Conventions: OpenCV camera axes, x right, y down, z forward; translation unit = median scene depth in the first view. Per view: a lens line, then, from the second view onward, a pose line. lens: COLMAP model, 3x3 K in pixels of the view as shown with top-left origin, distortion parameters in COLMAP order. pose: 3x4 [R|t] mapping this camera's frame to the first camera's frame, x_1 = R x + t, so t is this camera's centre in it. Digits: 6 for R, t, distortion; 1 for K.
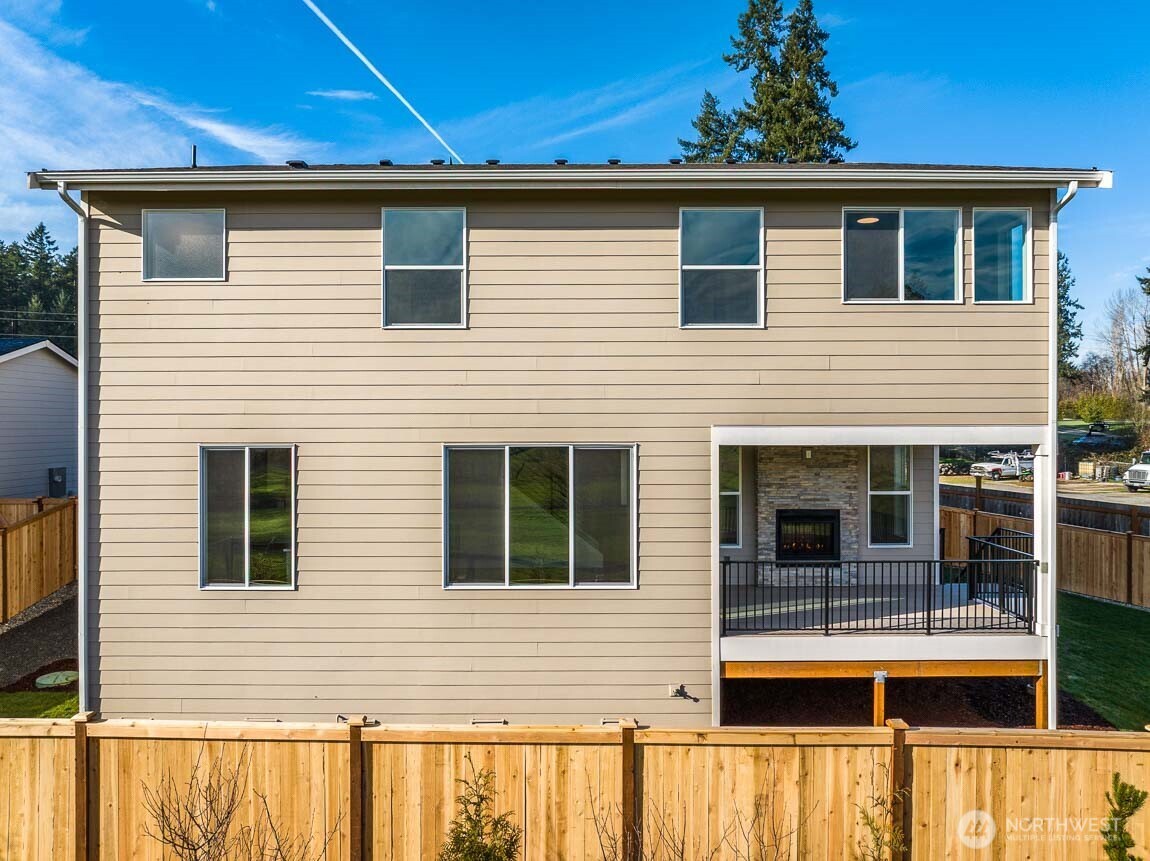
lens RADIAL K [[808.8, 0, 575.0], [0, 808.8, 430.5], [0, 0, 1]] dist [-0.021367, 0.001158]
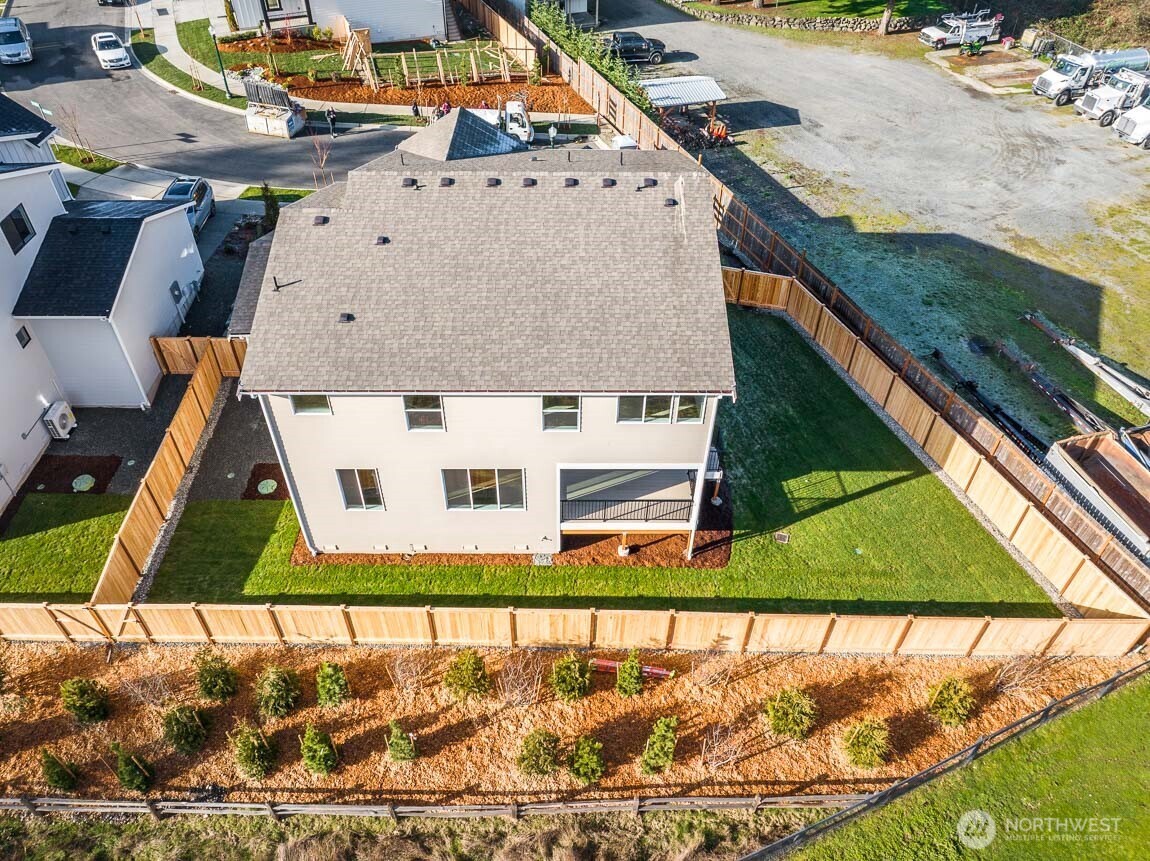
lens RADIAL K [[807.4, 0, 574.3], [0, 807.4, 427.1], [0, 0, 1]] dist [-0.043444, 0.000095]
pose [[0.999821, 0.006462, 0.017759, 0.176826], [-0.016731, 0.739618, 0.672819, -1.616135], [-0.008787, -0.672996, 0.739594, -0.625074]]
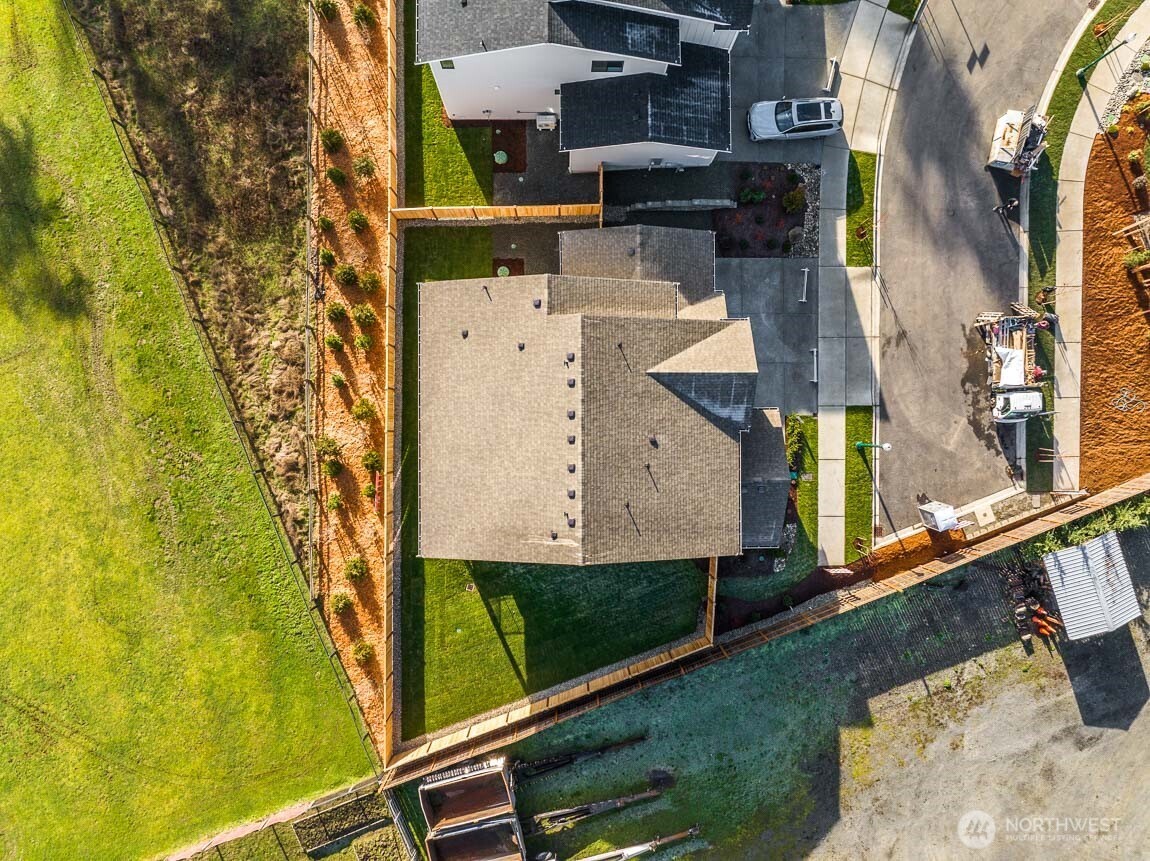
lens RADIAL K [[807.4, 0, 574.3], [0, 807.4, 427.1], [0, 0, 1]] dist [-0.043444, 0.000095]
pose [[0.003771, 0.999992, 0.000890, 0.025539], [-0.016430, -0.000828, 0.999865, -4.021796], [0.999858, -0.003785, 0.016427, 1.588013]]
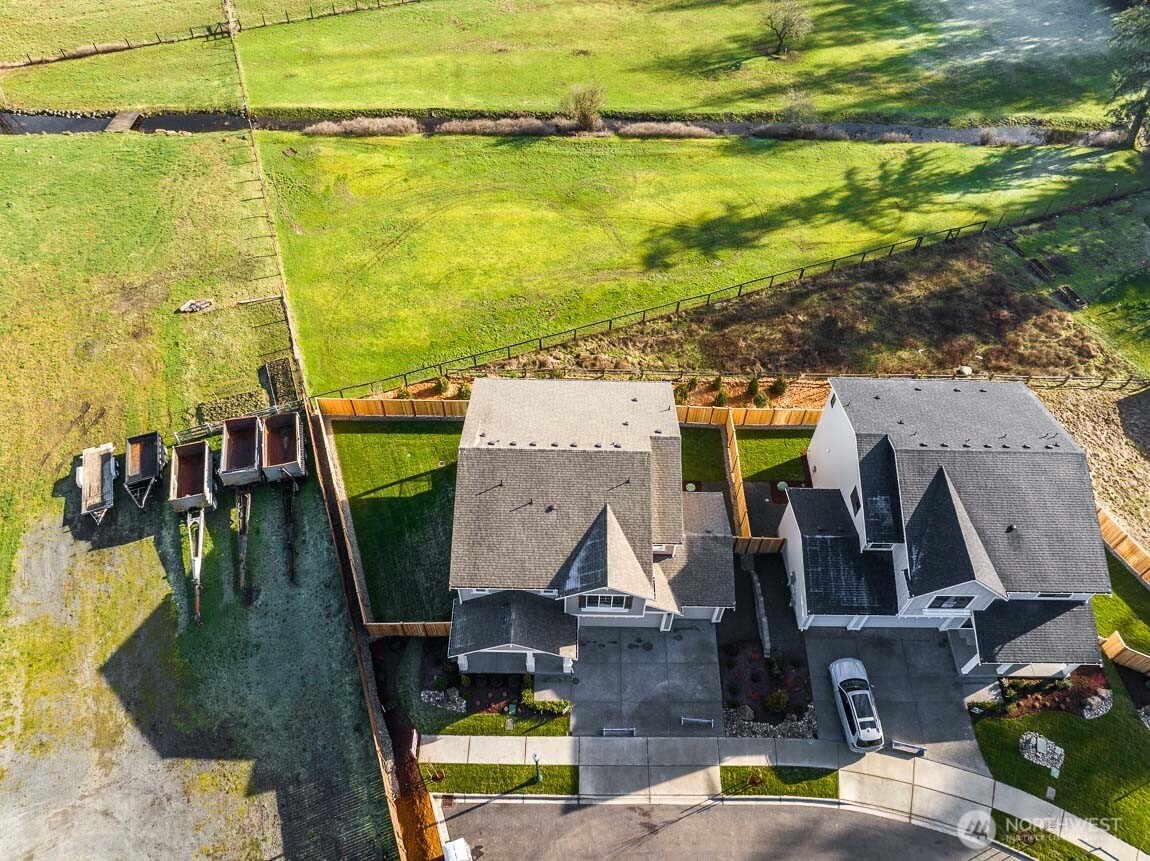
lens RADIAL K [[800.2, 0, 575.0], [0, 800.2, 430.5], [0, 0, 1]] dist [-0.038583, -0.001617]
pose [[-0.999850, -0.016305, 0.005787, -0.054781], [-0.005414, 0.612511, 0.790443, -4.164818], [-0.016433, 0.790294, -0.612508, 4.332801]]
